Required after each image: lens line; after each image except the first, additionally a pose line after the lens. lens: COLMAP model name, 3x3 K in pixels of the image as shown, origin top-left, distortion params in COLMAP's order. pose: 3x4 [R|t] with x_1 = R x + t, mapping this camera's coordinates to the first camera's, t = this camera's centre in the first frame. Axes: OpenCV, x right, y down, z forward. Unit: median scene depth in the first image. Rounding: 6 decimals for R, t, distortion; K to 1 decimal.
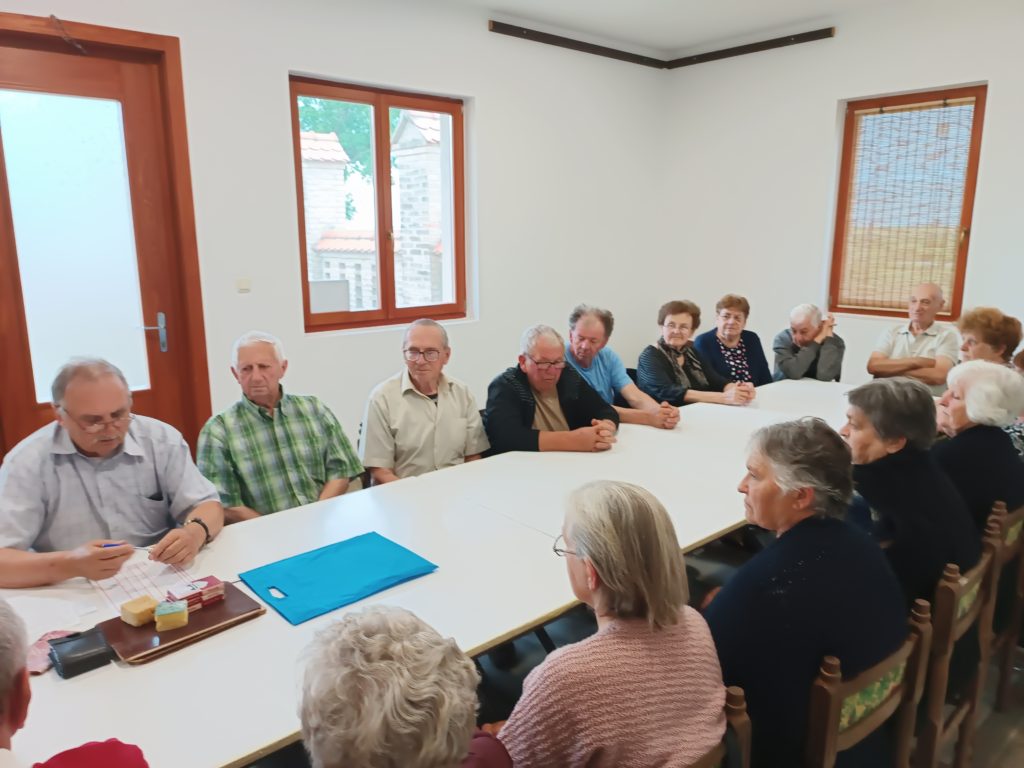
lens RADIAL K [[735.3, 0, 512.0], [0, 735.3, 384.0], [0, 0, 1]] dist [0.179864, -0.375687]
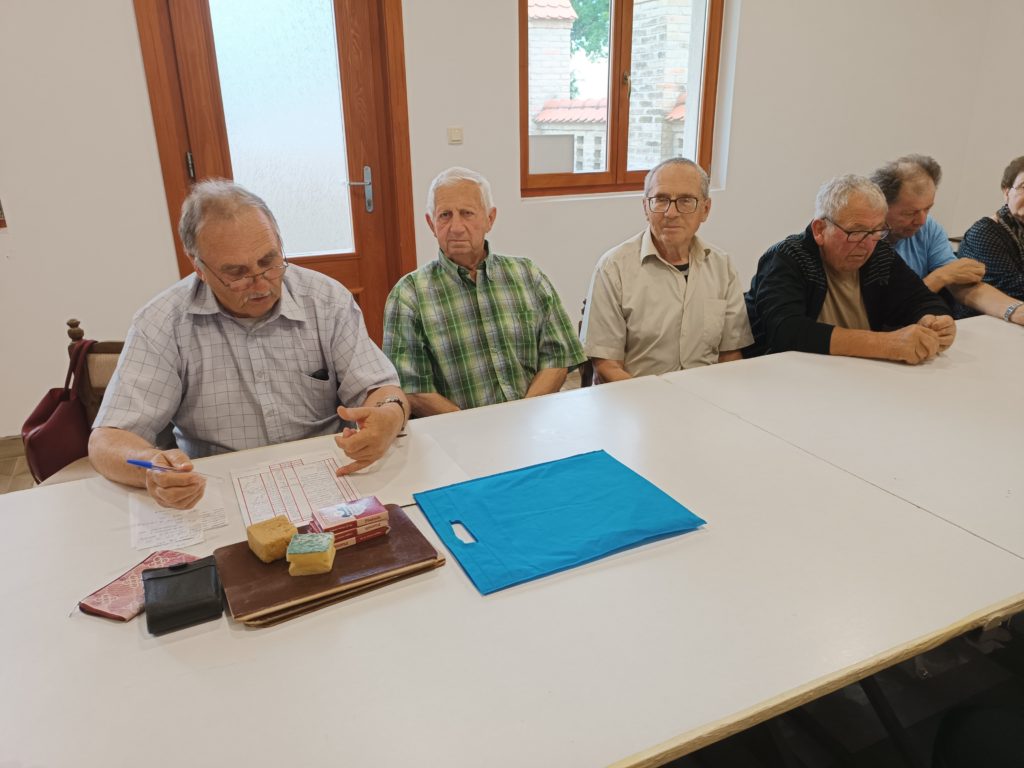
lens RADIAL K [[746.8, 0, 509.0], [0, 746.8, 410.0], [0, 0, 1]] dist [-0.419791, 0.470277]
pose [[0.958197, 0.089858, -0.271632, -0.069384], [-0.039603, 0.981917, 0.185123, 0.031975], [0.283355, -0.166627, 0.944429, 0.269154]]
